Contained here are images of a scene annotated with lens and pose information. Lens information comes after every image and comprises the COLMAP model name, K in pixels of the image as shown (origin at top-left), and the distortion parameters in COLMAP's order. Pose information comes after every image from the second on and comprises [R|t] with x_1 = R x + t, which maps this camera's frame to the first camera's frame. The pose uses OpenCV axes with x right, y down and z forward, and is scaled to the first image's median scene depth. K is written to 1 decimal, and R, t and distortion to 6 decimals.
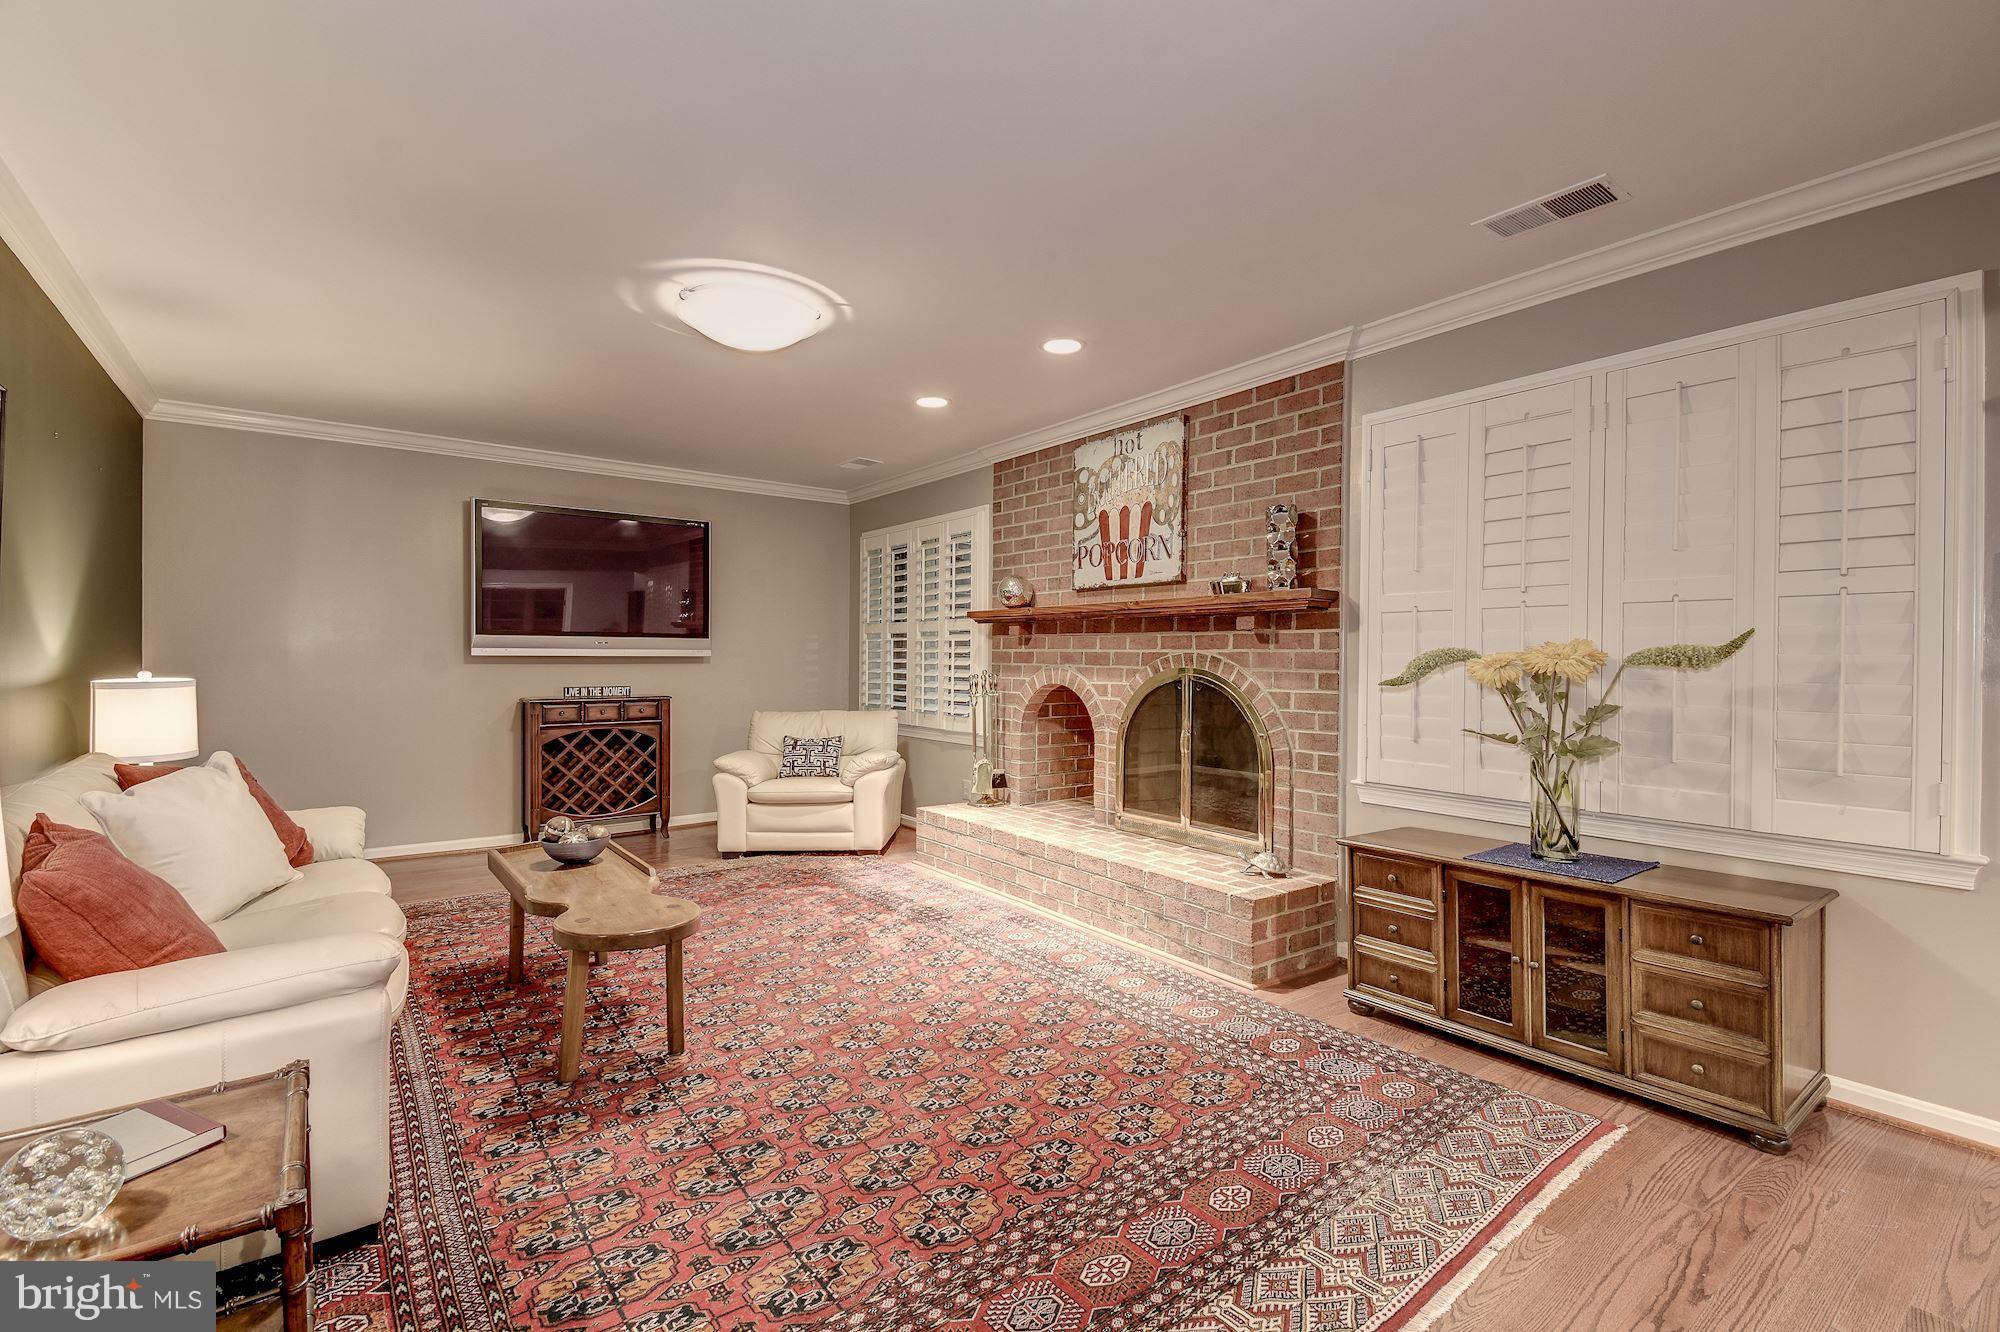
lens RADIAL K [[861.6, 0, 1000.0], [0, 861.6, 666.0], [0, 0, 1]] dist [0.028700, -0.022036]
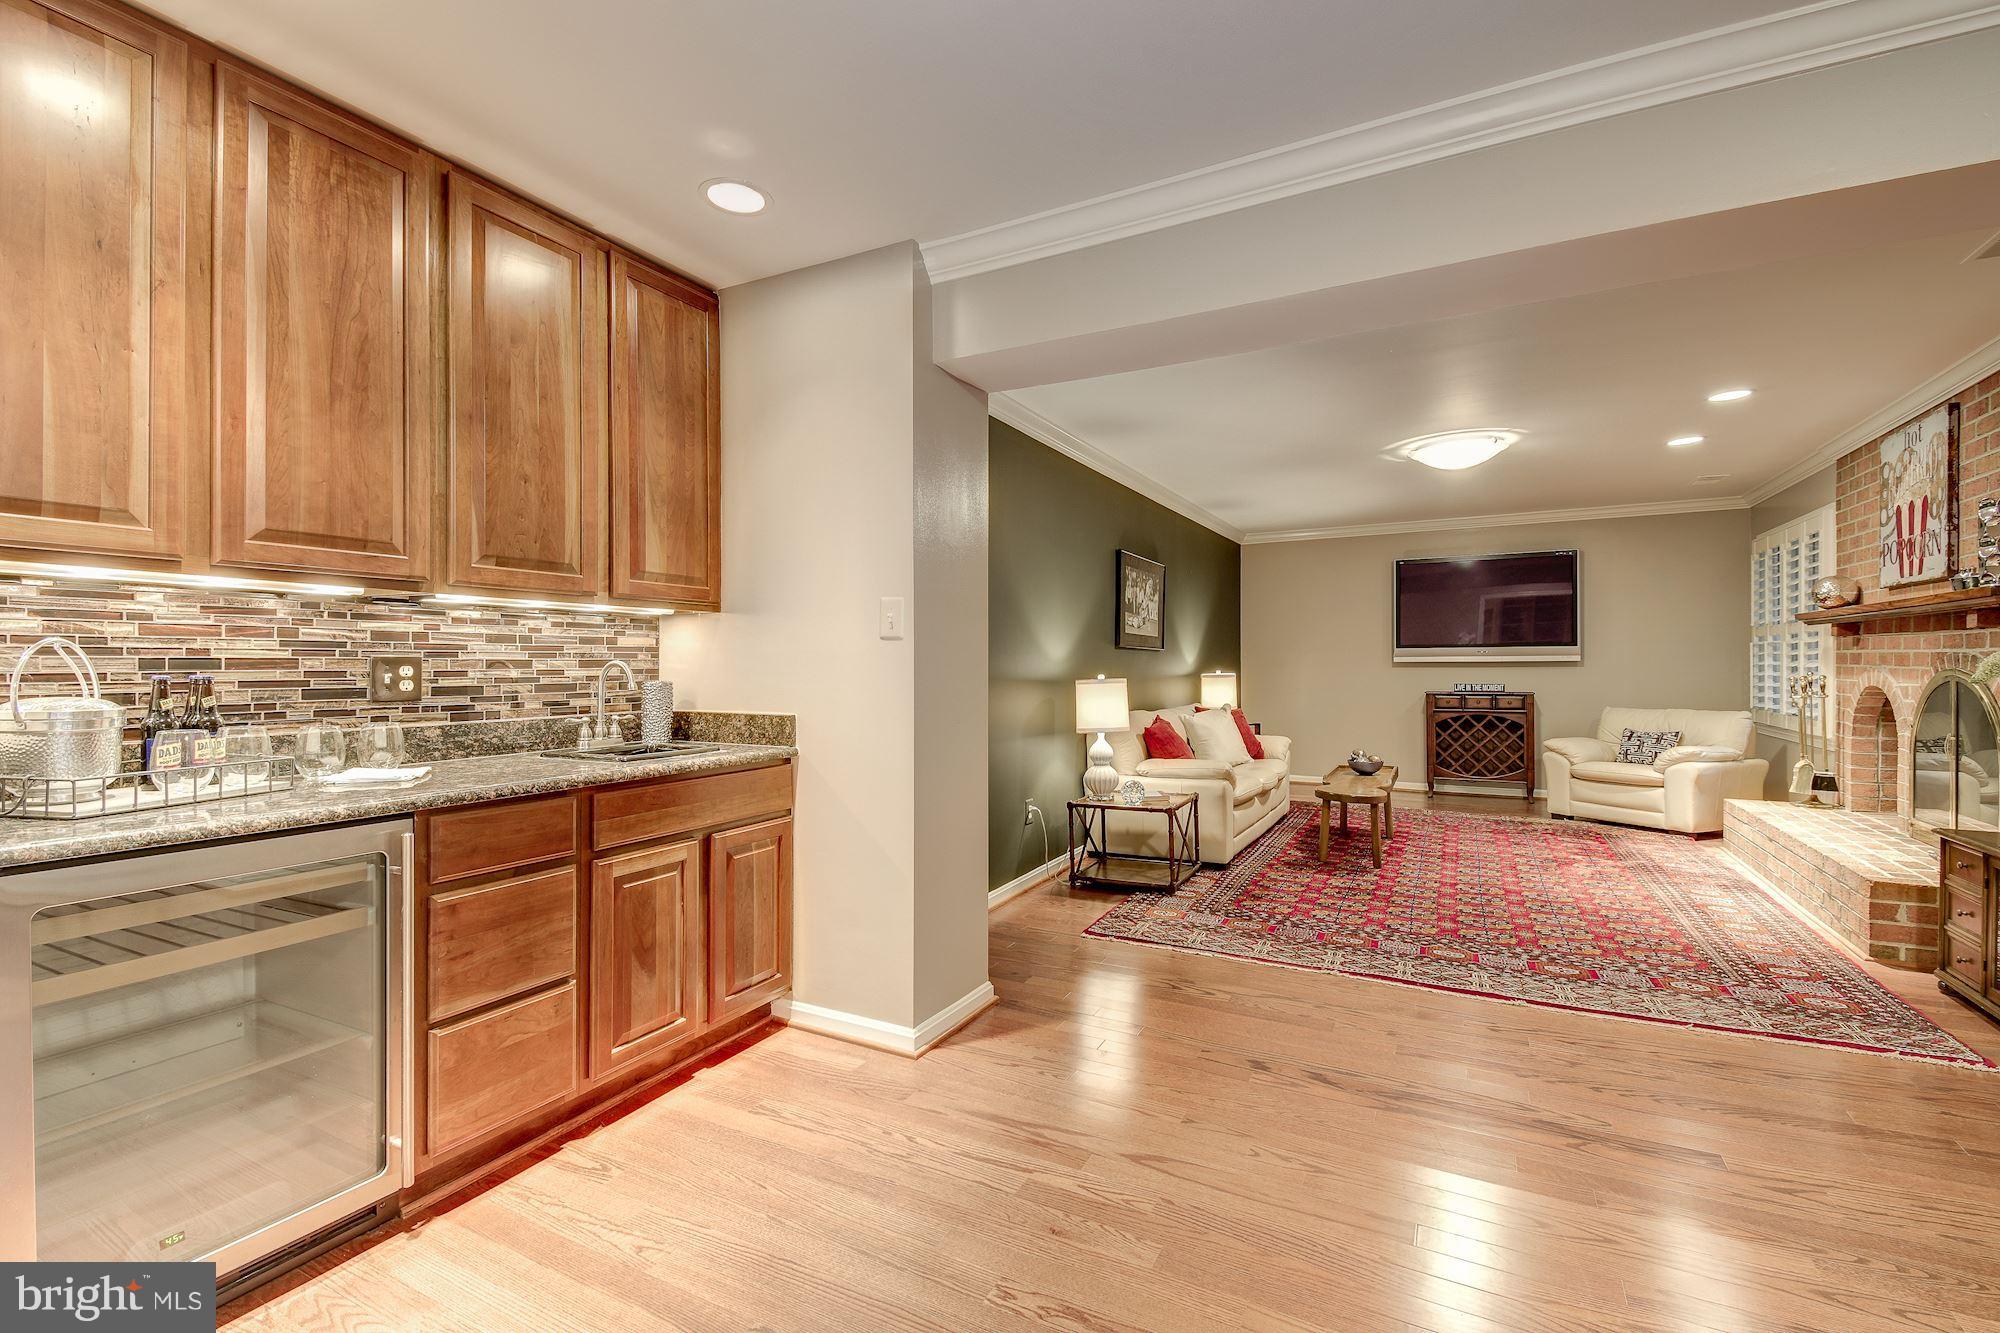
lens RADIAL K [[890.1, 0, 1005.8], [0, 890.1, 683.7], [0, 0, 1]] dist [0.002606, -0.000115]
pose [[0.419180, 0.013059, -0.907809, 0.572235], [-0.001750, 0.999906, 0.013576, 0.006757], [0.907902, -0.004102, 0.419163, -0.307176]]
